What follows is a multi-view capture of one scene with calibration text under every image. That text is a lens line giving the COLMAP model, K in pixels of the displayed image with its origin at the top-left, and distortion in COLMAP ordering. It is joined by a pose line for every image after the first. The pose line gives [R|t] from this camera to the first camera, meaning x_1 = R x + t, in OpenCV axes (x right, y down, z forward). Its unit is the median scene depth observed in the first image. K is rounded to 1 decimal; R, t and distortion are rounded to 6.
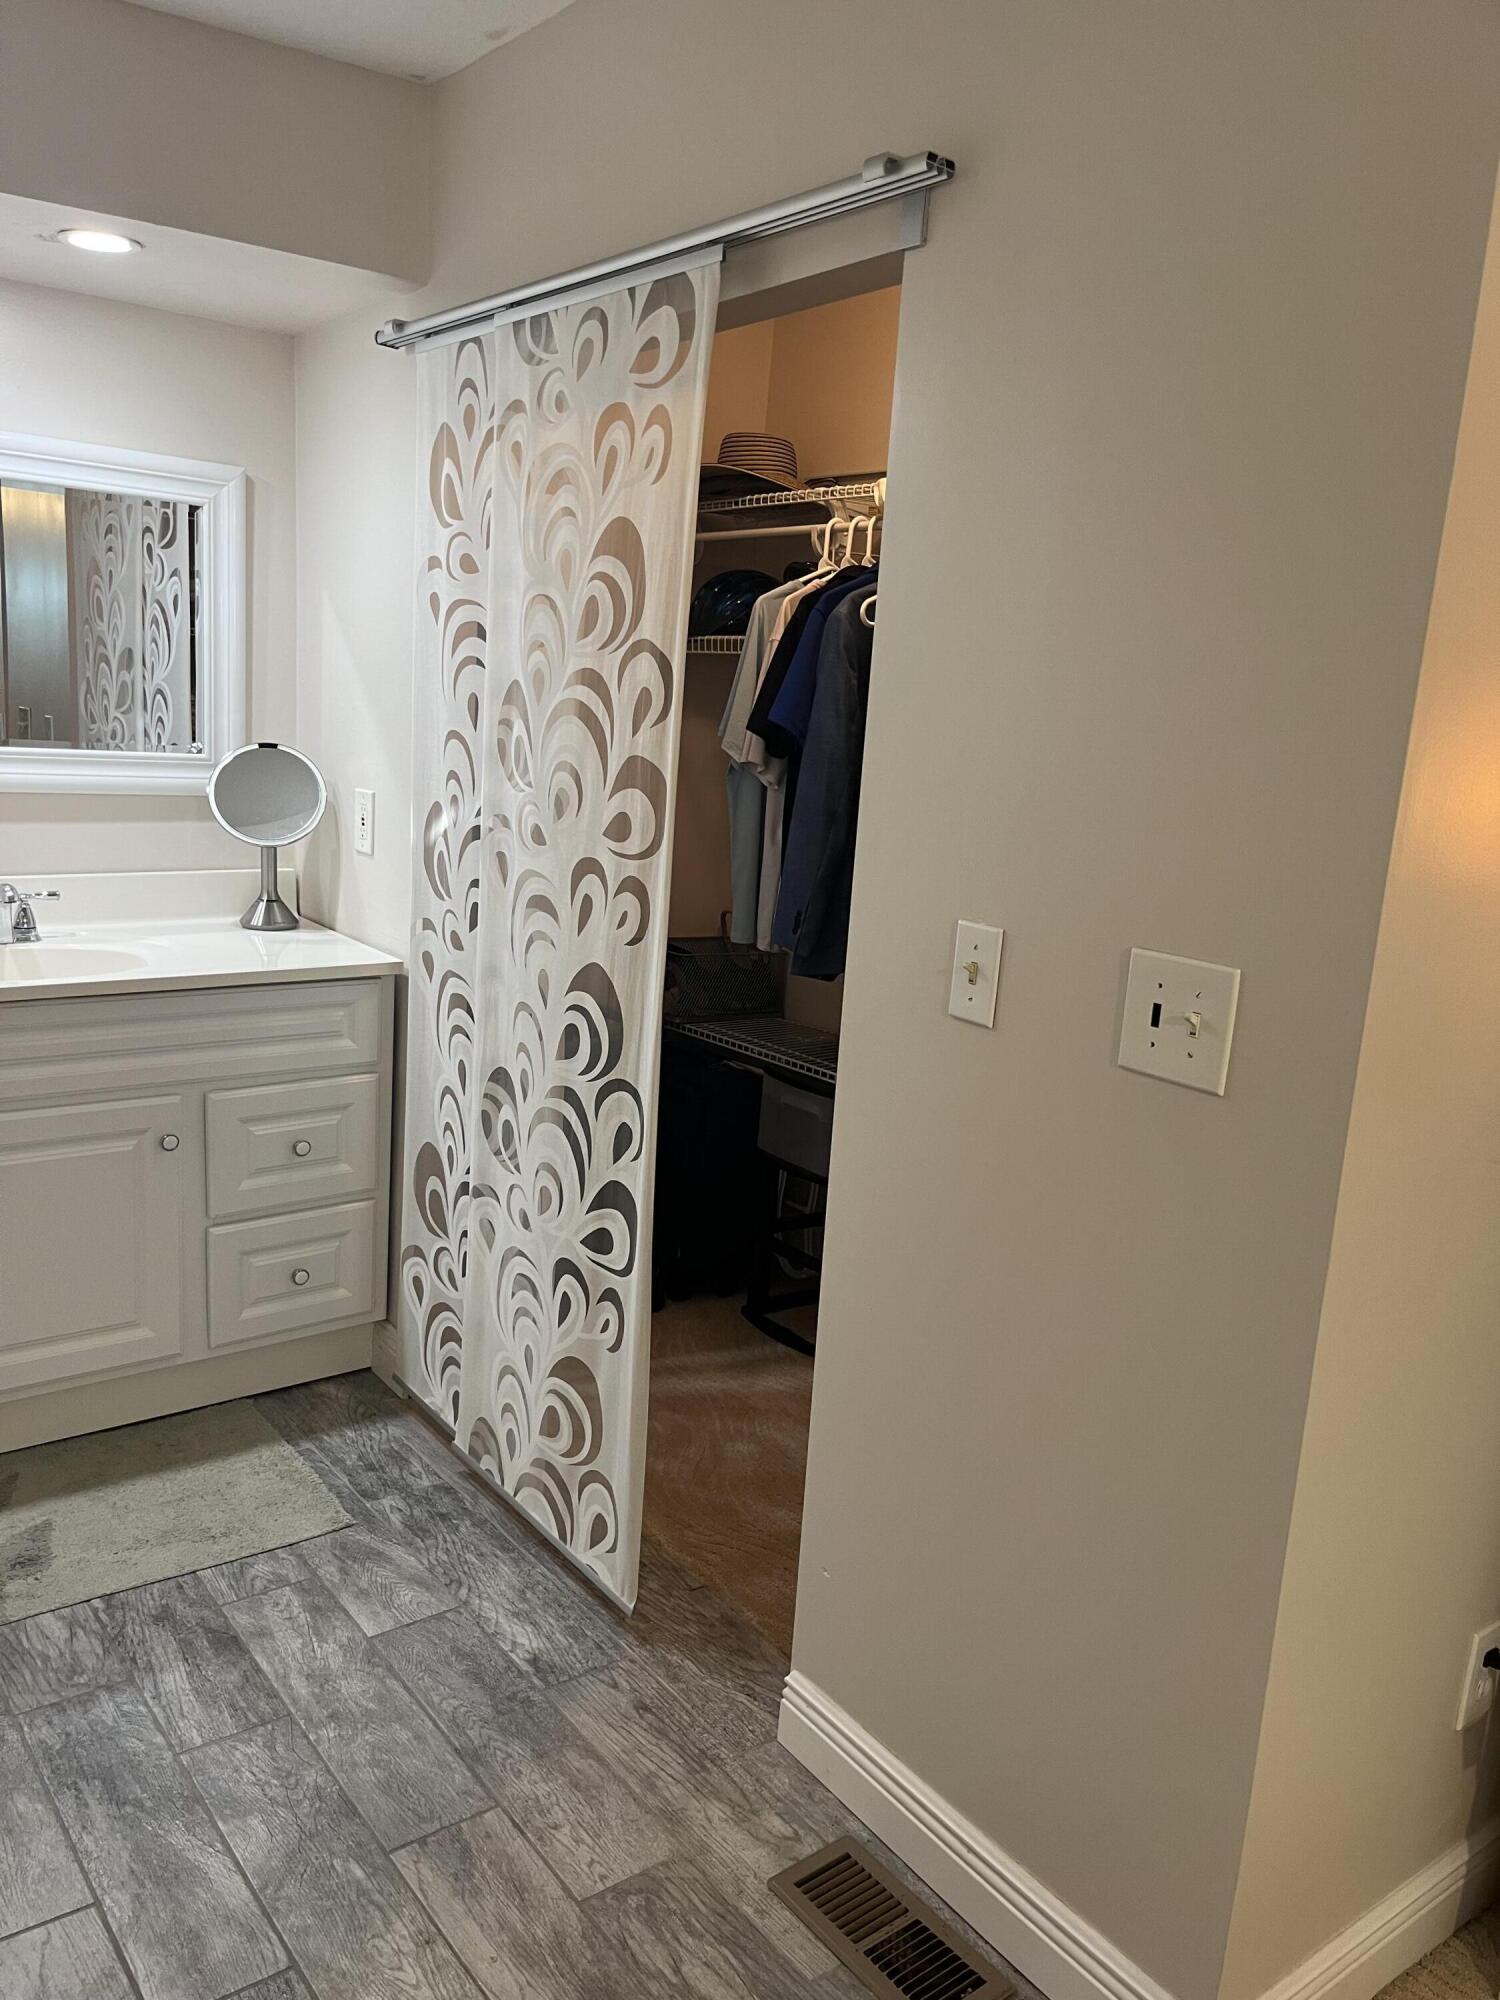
lens RADIAL K [[1513.1, 0, 736.5], [0, 1513.1, 1001.8], [0, 0, 1]] dist [0.057946, -0.089893]
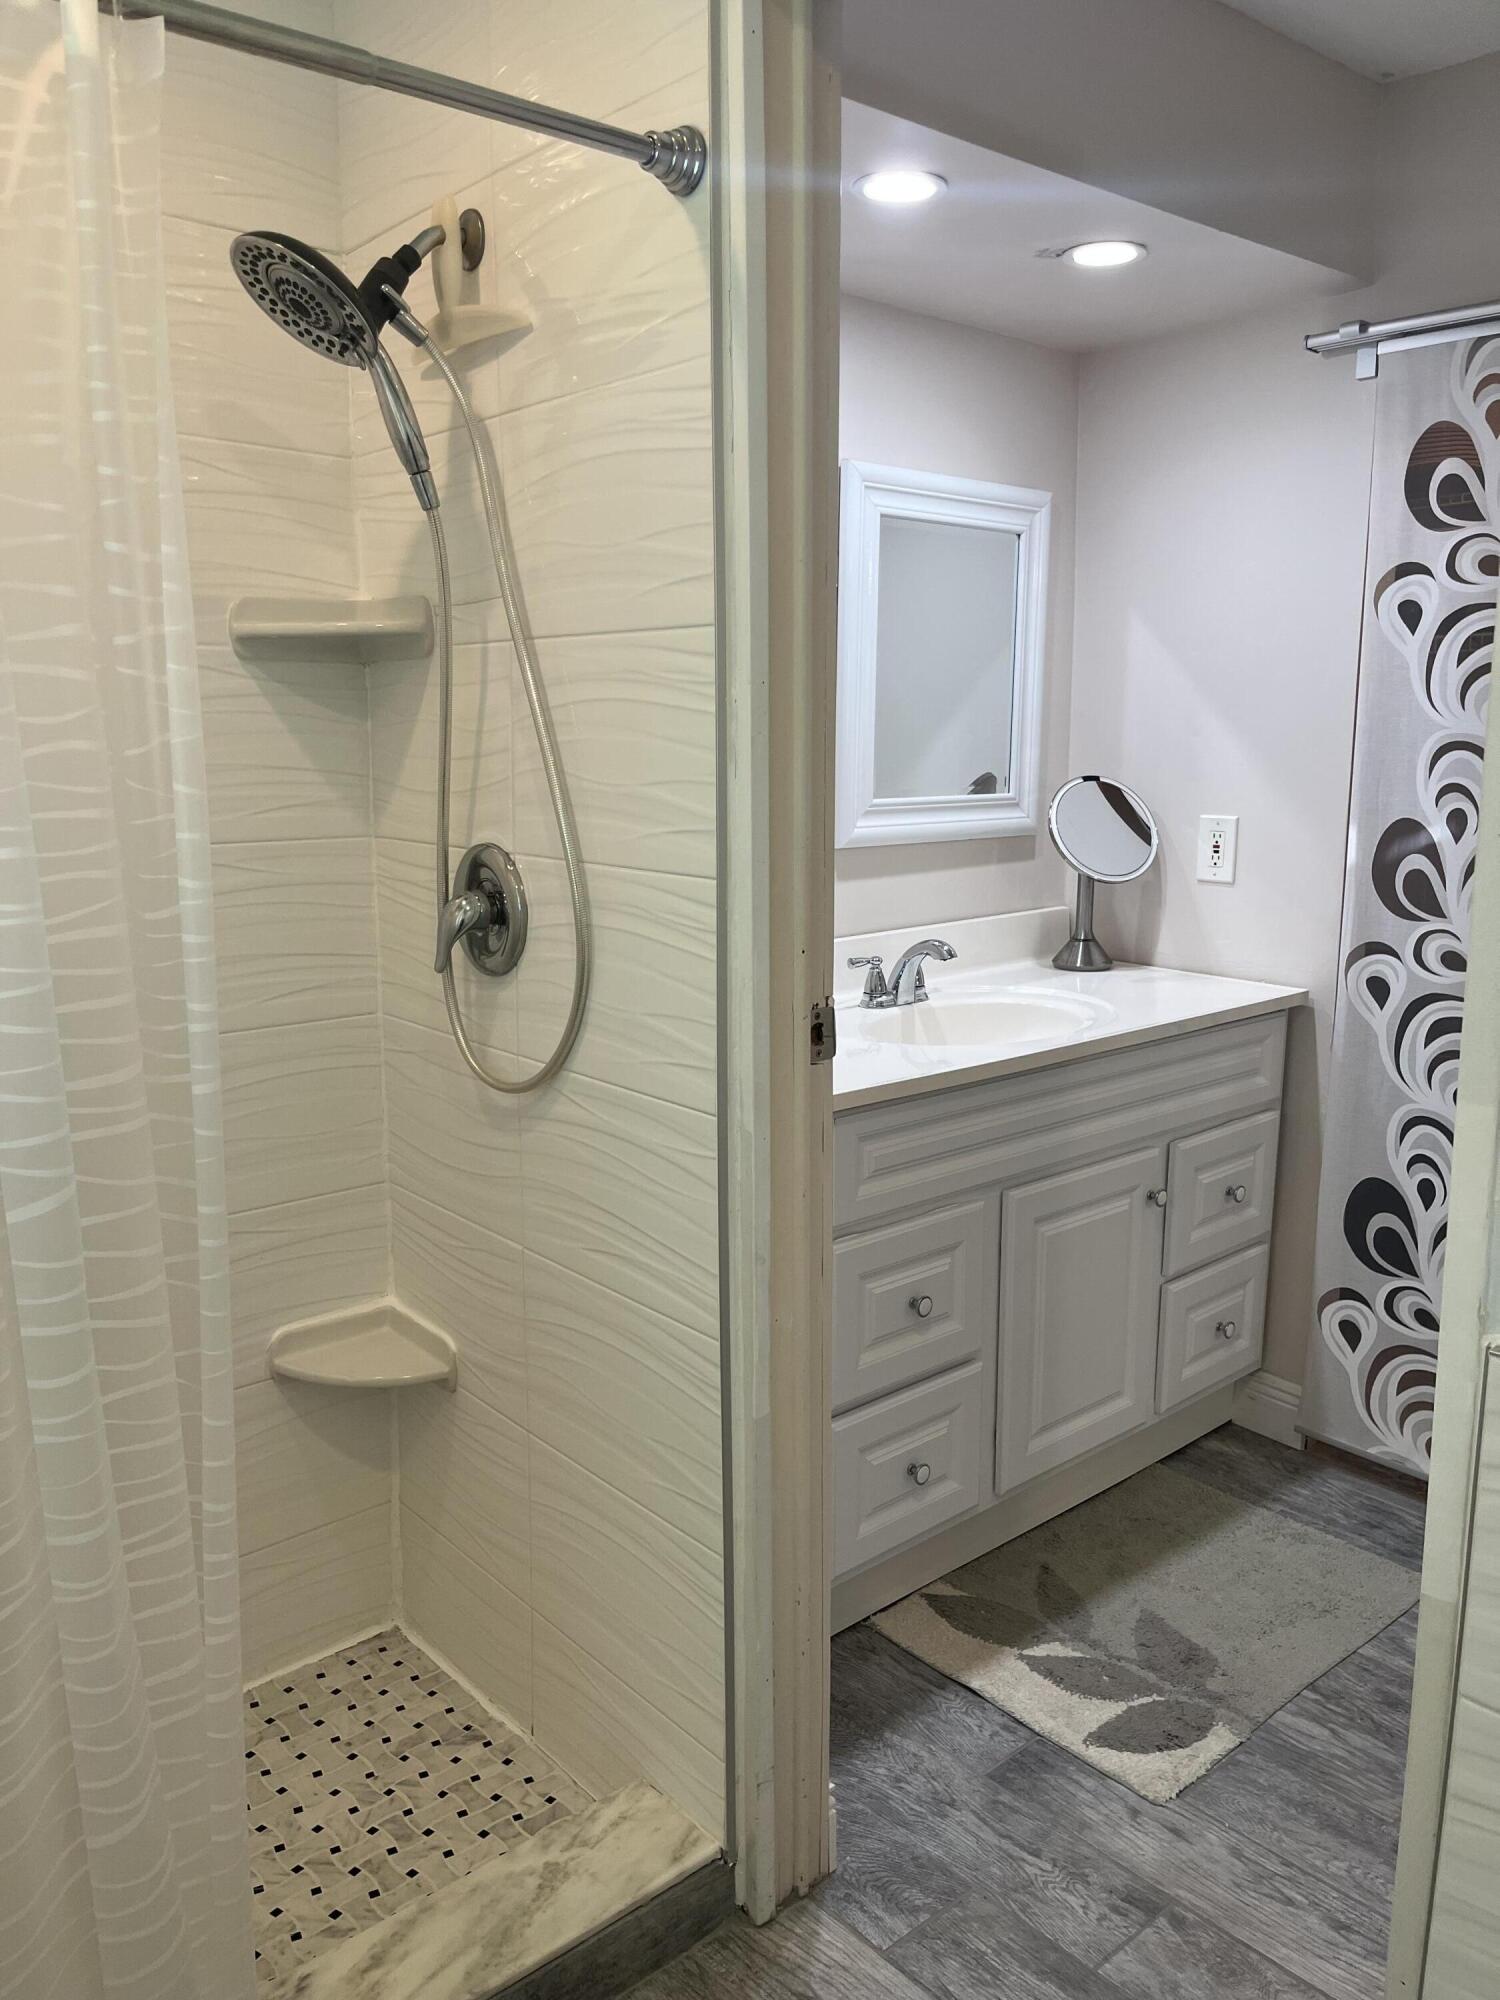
lens RADIAL K [[1513.1, 0, 755.4], [0, 1513.1, 1002.7], [0, 0, 1]] dist [0.057946, -0.089893]
pose [[0.995705, -0.073880, 0.055803, -0.680682], [0.074966, 0.997030, -0.017628, -0.031174], [-0.054335, 0.021736, 0.998286, 0.071120]]
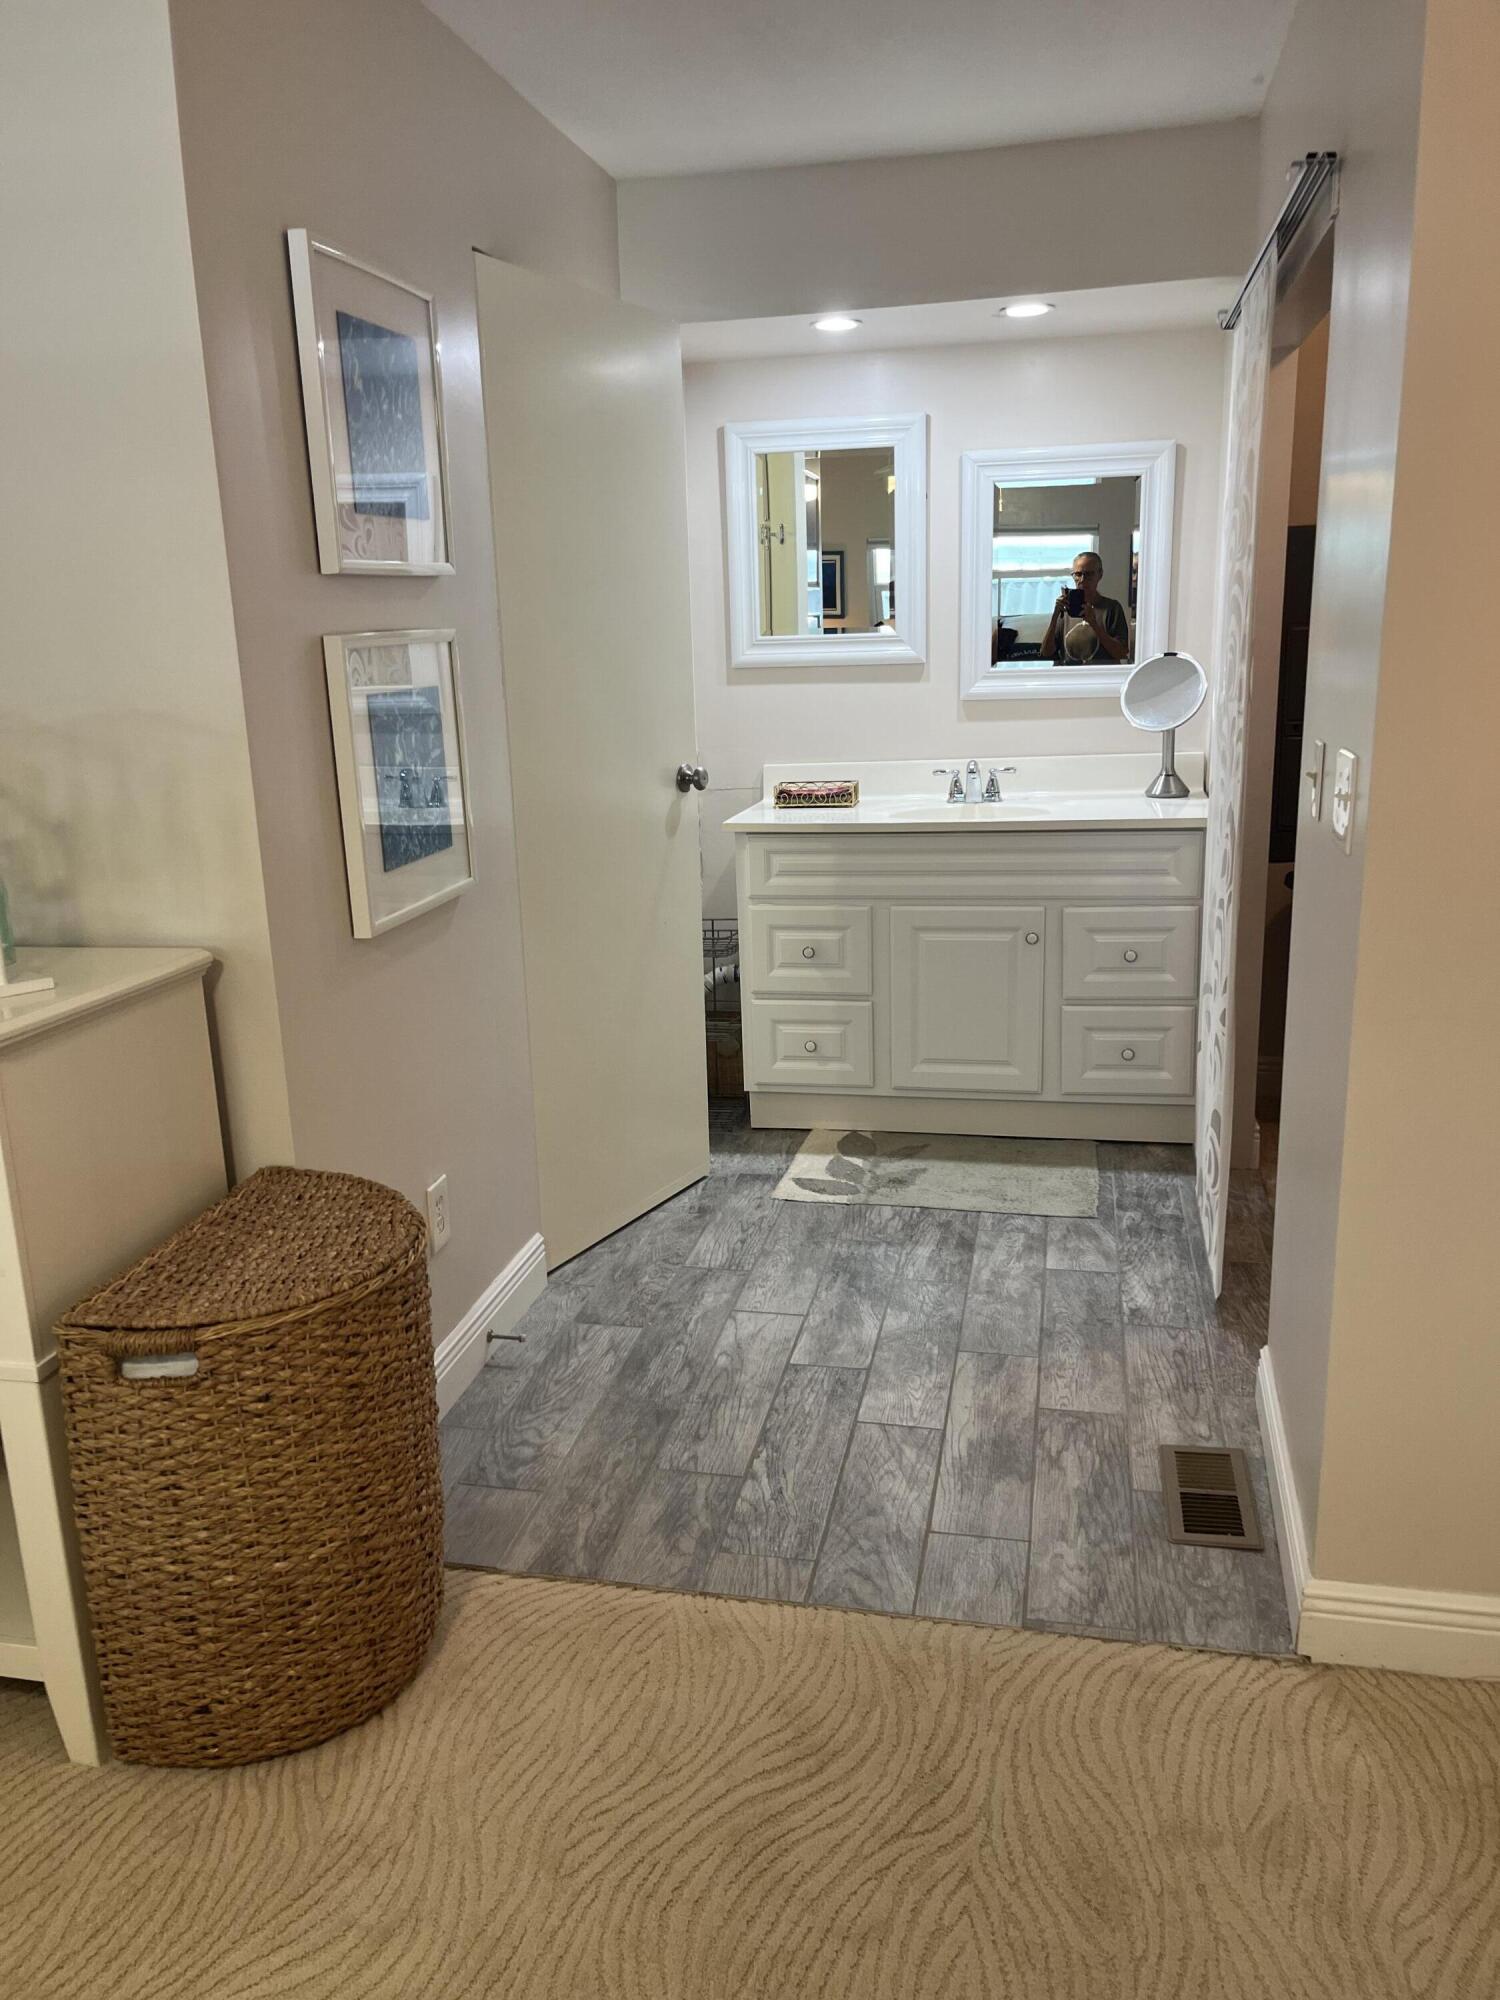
lens RADIAL K [[1513.1, 0, 729.9], [0, 1513.1, 997.4], [0, 0, 1]] dist [0.057946, -0.089893]
pose [[0.641628, 0.100601, -0.760390, 0.548308], [-0.076868, 0.994804, 0.066752, 0.076052], [0.763155, 0.015620, 0.646027, -0.140921]]
